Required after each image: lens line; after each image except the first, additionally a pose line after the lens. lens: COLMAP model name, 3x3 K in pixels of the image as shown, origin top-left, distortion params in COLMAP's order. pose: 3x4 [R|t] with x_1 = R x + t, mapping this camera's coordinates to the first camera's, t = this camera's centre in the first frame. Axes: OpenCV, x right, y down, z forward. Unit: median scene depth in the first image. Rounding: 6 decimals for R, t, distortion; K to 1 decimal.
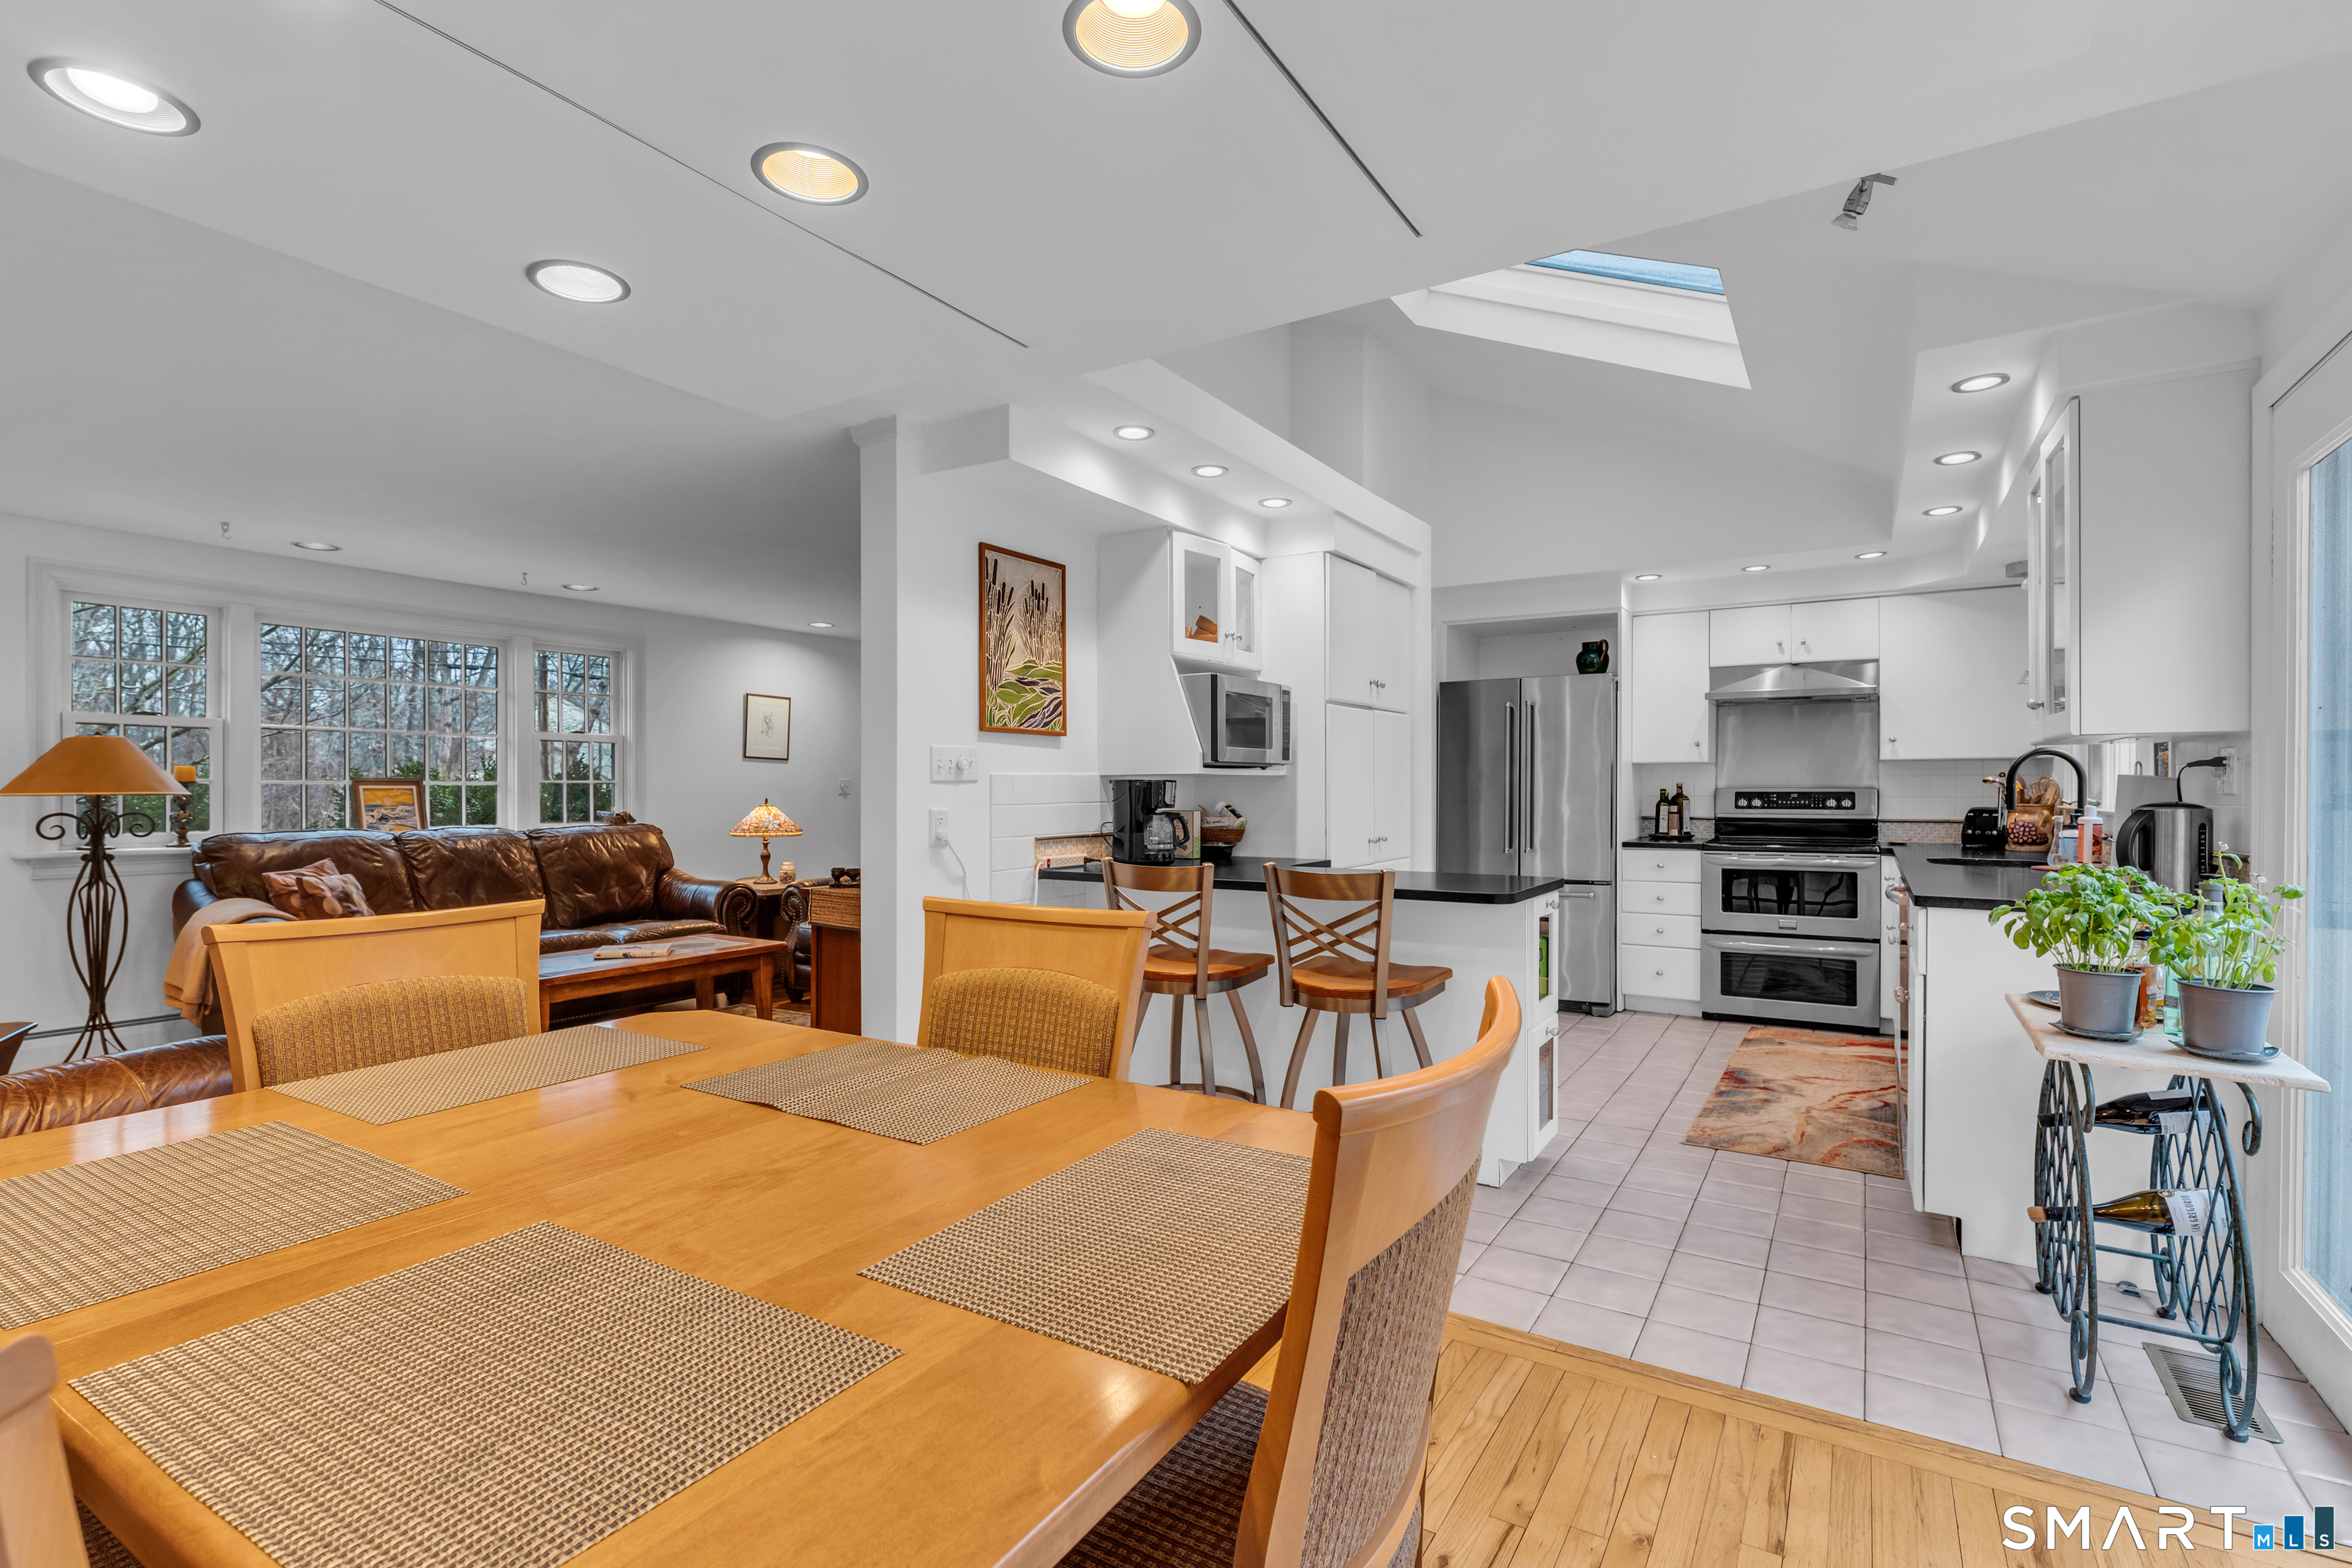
lens RADIAL K [[1083.3, 0, 1170.3], [0, 1083.3, 797.0], [0, 0, 1]] dist [-0.002657, -0.000276]
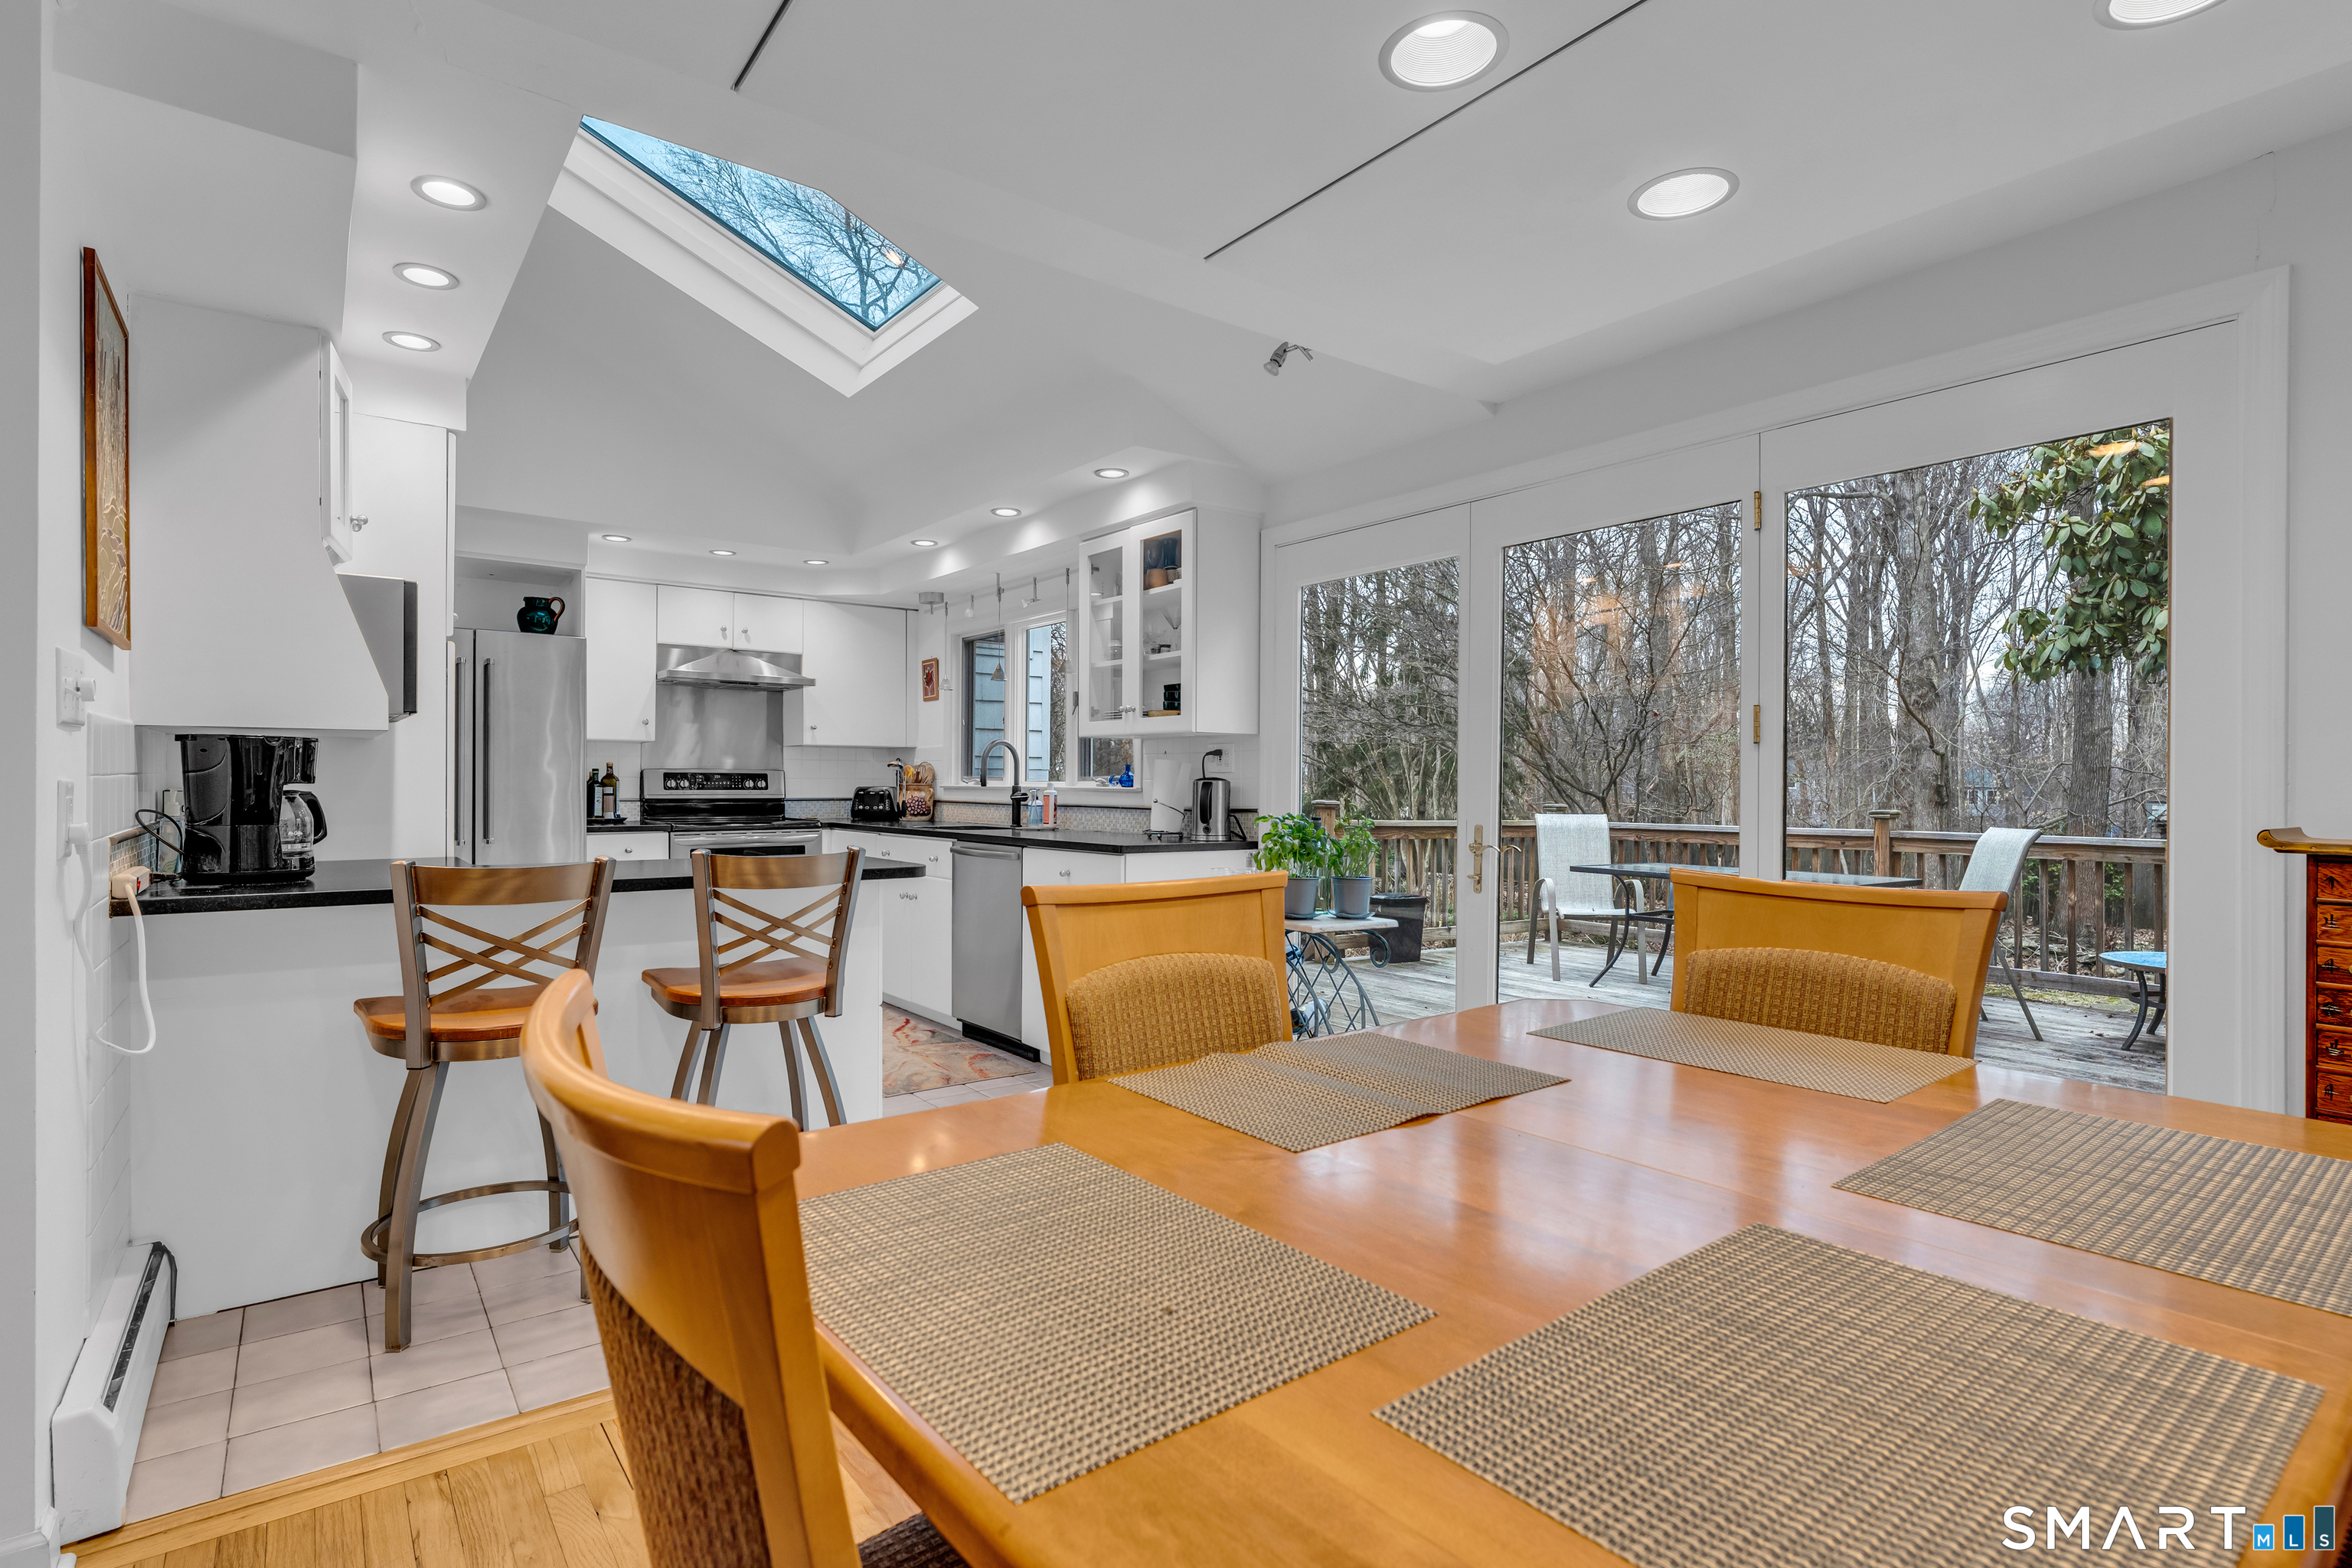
lens RADIAL K [[1154.3, 0, 1165.7], [0, 1154.3, 776.0], [0, 0, 1]] dist [-0.001863, 0.000017]
pose [[0.348406, 0.011023, 0.937279, -0.406175], [0.000643, 0.999928, -0.011999, 0.015136], [-0.937344, 0.004783, 0.348374, 0.281821]]
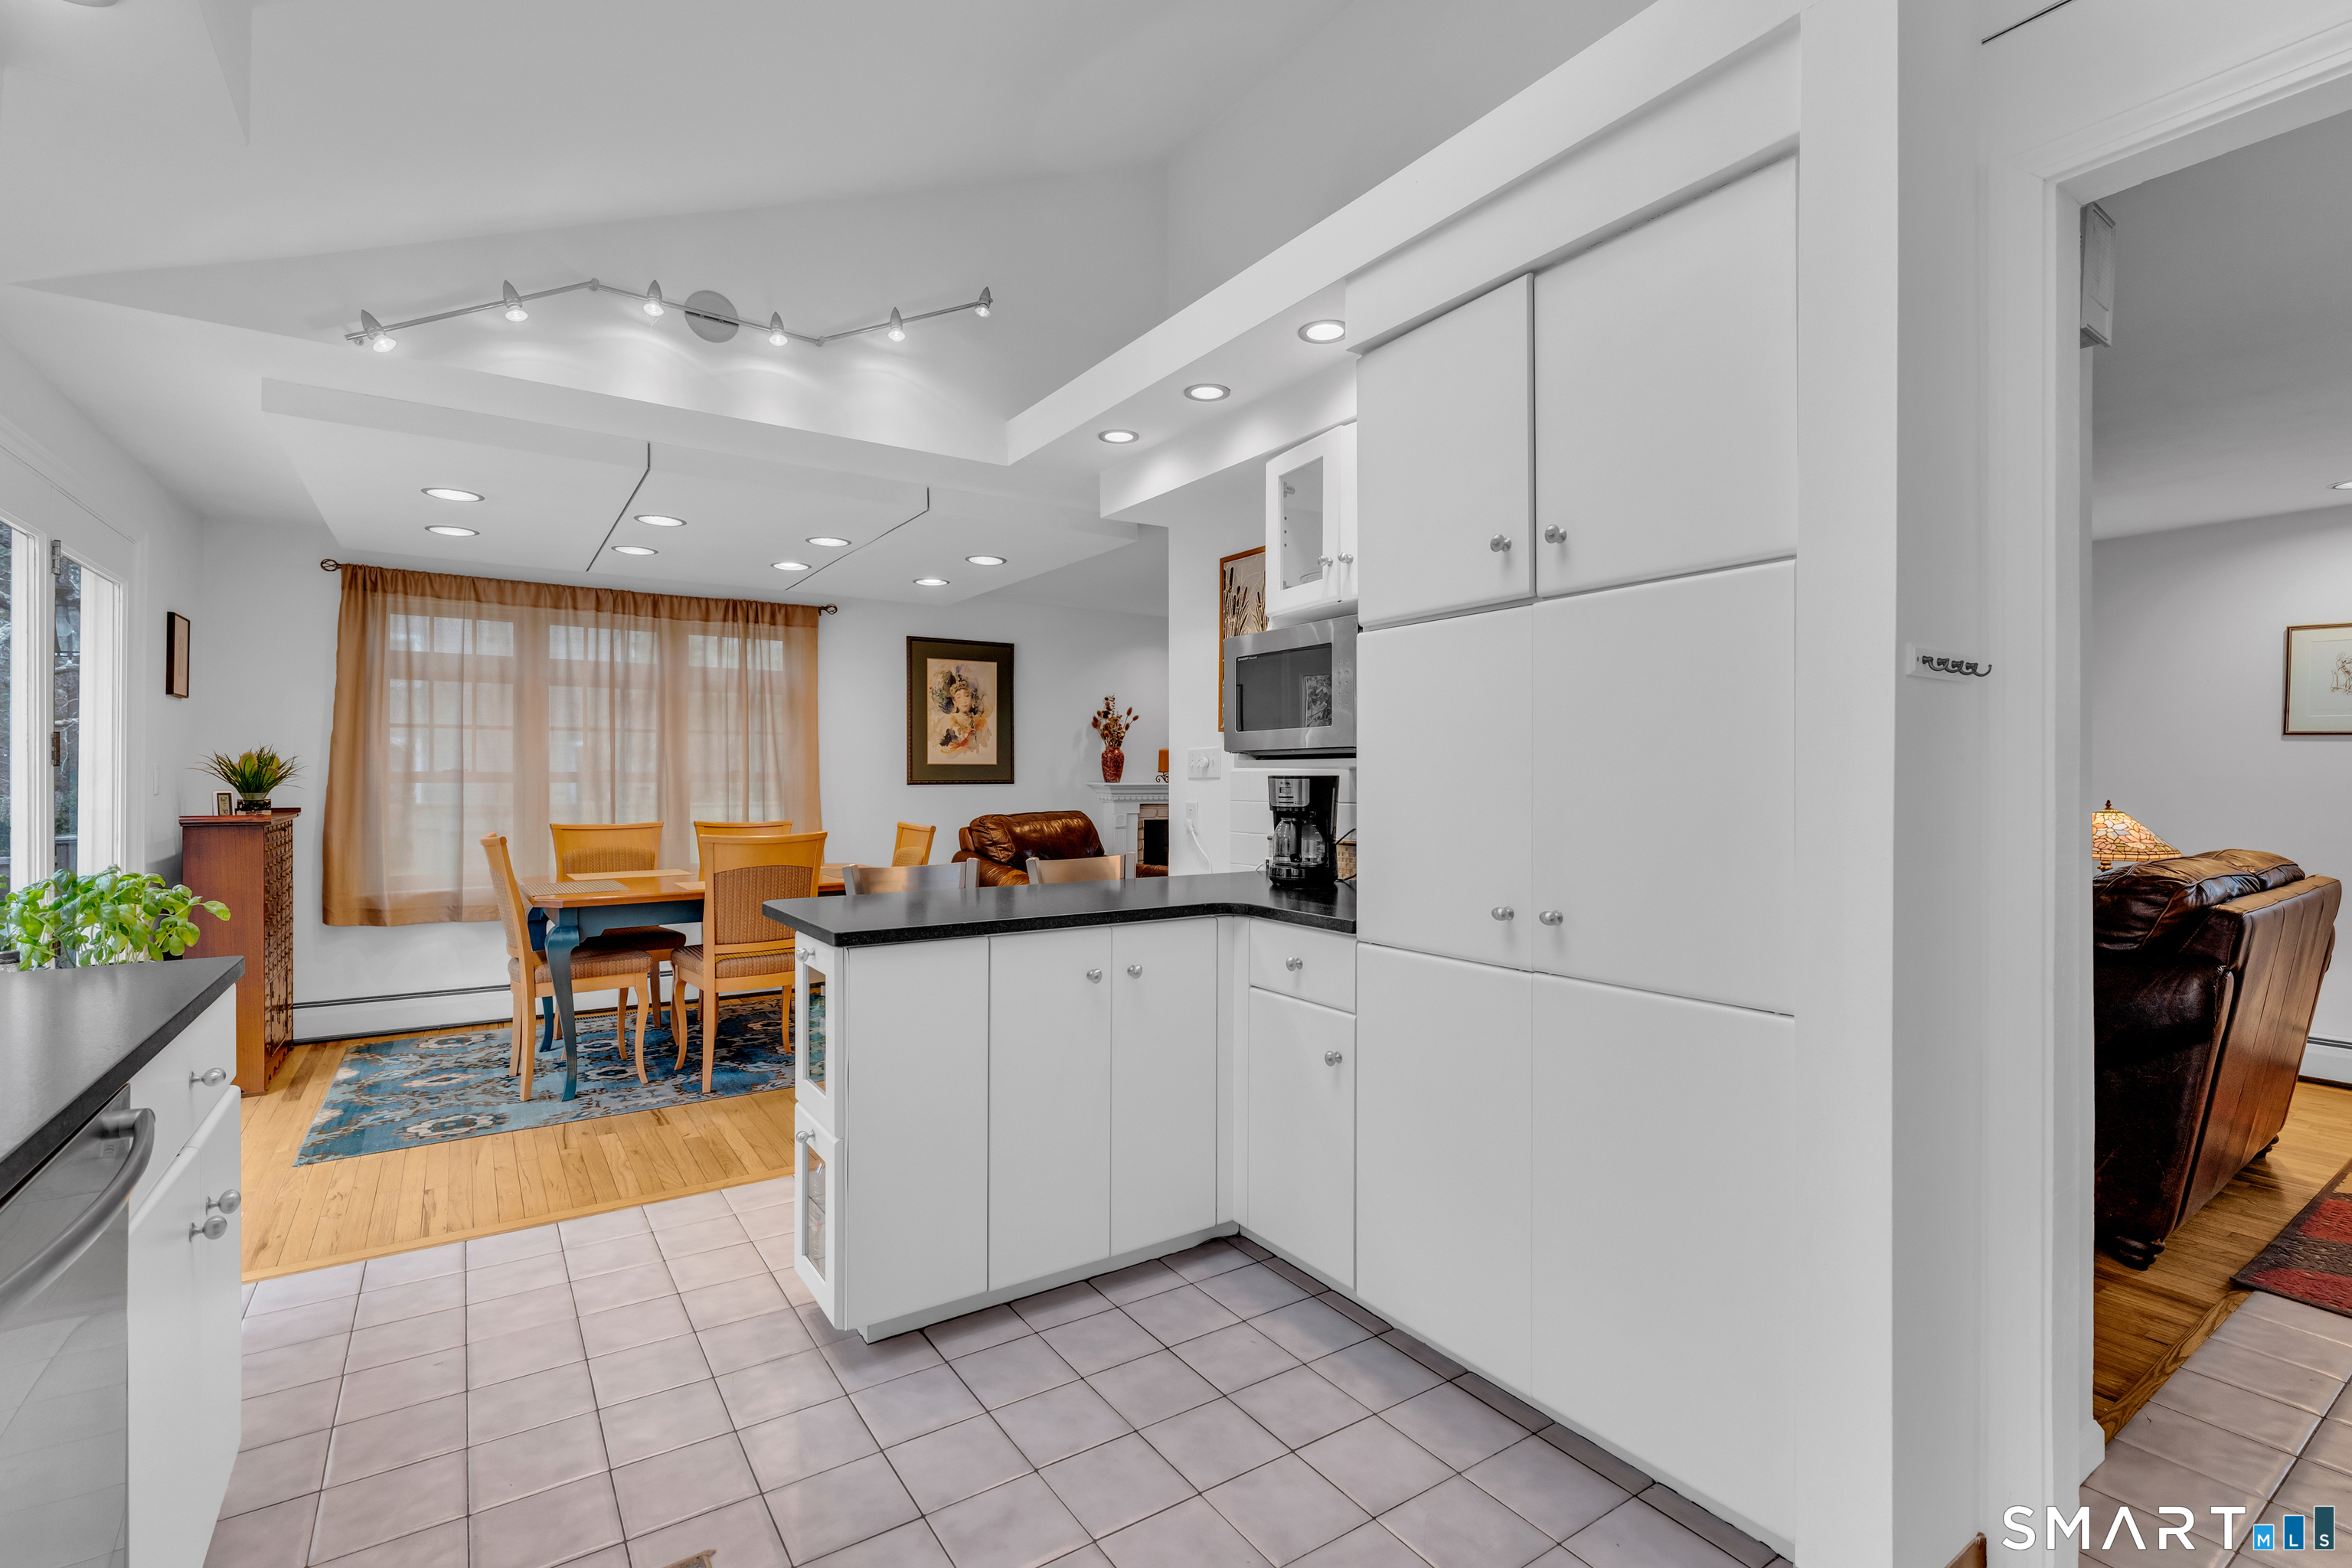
lens RADIAL K [[1060.9, 0, 1176.0], [0, 1060.9, 784.0], [0, 0, 1]] dist [-0.000617, -0.000051]
pose [[-0.395464, 0.004456, -0.918471, 0.661341], [-0.009356, 0.999917, 0.008880, -0.014194], [0.918434, 0.012105, -0.395390, 1.110399]]
